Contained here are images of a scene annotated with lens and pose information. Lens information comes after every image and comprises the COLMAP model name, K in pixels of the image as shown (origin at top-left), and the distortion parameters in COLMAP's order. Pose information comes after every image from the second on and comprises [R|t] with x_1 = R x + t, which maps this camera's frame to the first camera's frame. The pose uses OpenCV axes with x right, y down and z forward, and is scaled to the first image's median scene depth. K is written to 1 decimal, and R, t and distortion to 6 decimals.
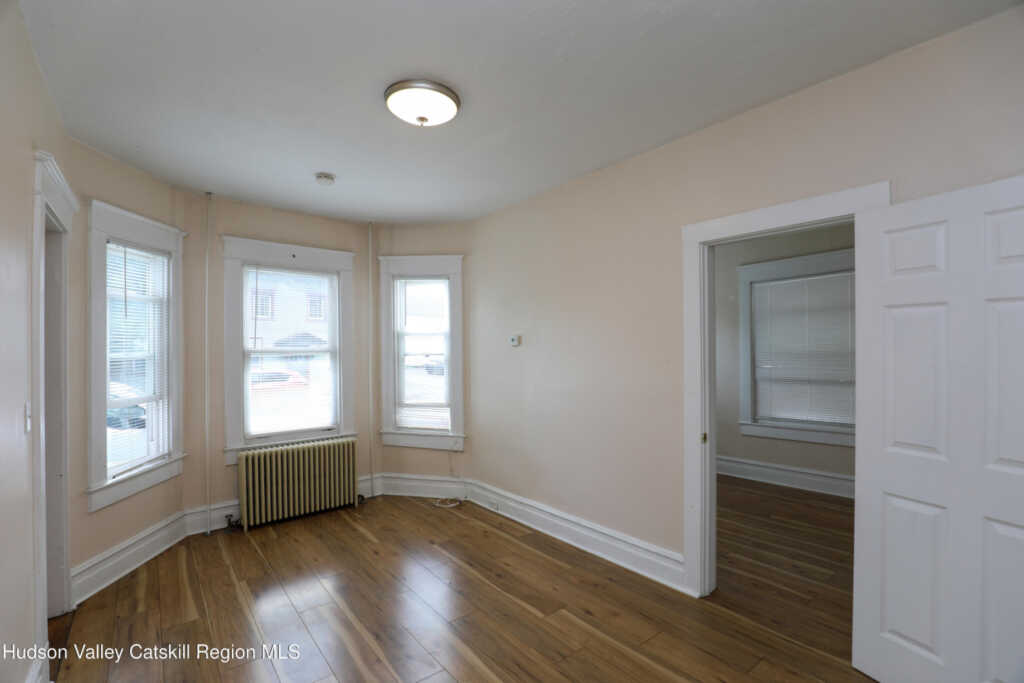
lens RADIAL K [[477.0, 0, 508.8], [0, 477.0, 341.5], [0, 0, 1]] dist [-0.004353, -0.000591]
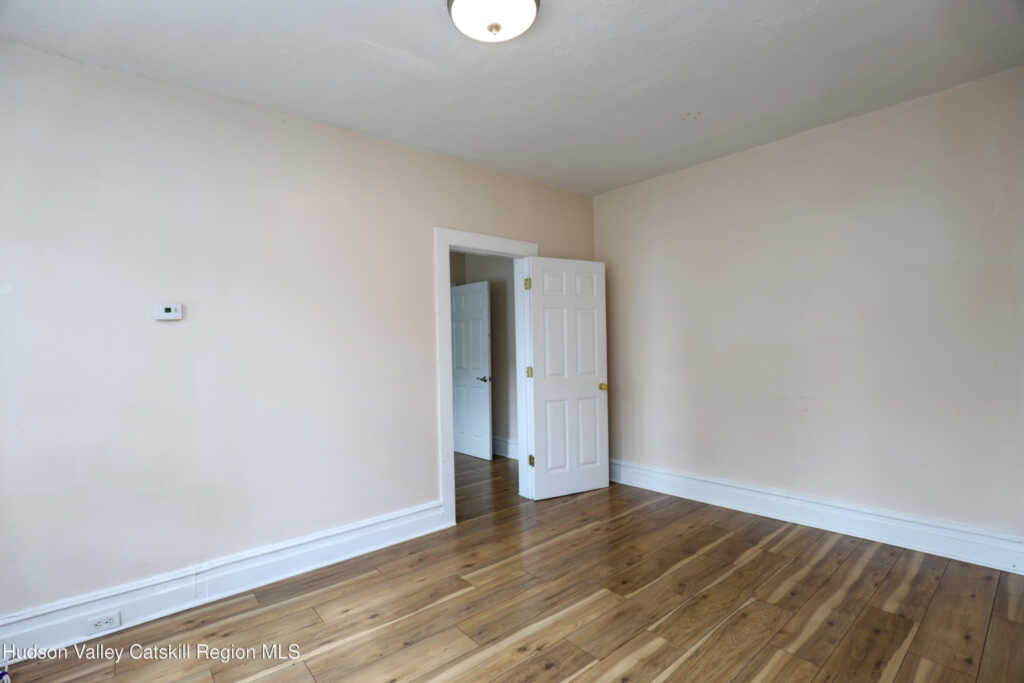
lens RADIAL K [[477.0, 0, 511.4], [0, 477.0, 340.1], [0, 0, 1]] dist [-0.004353, -0.000591]
pose [[-0.024375, 0.010893, 0.999644, -1.104028], [0.003238, 0.999936, -0.010818, 0.078697], [-0.999698, 0.002973, -0.024409, 1.106036]]
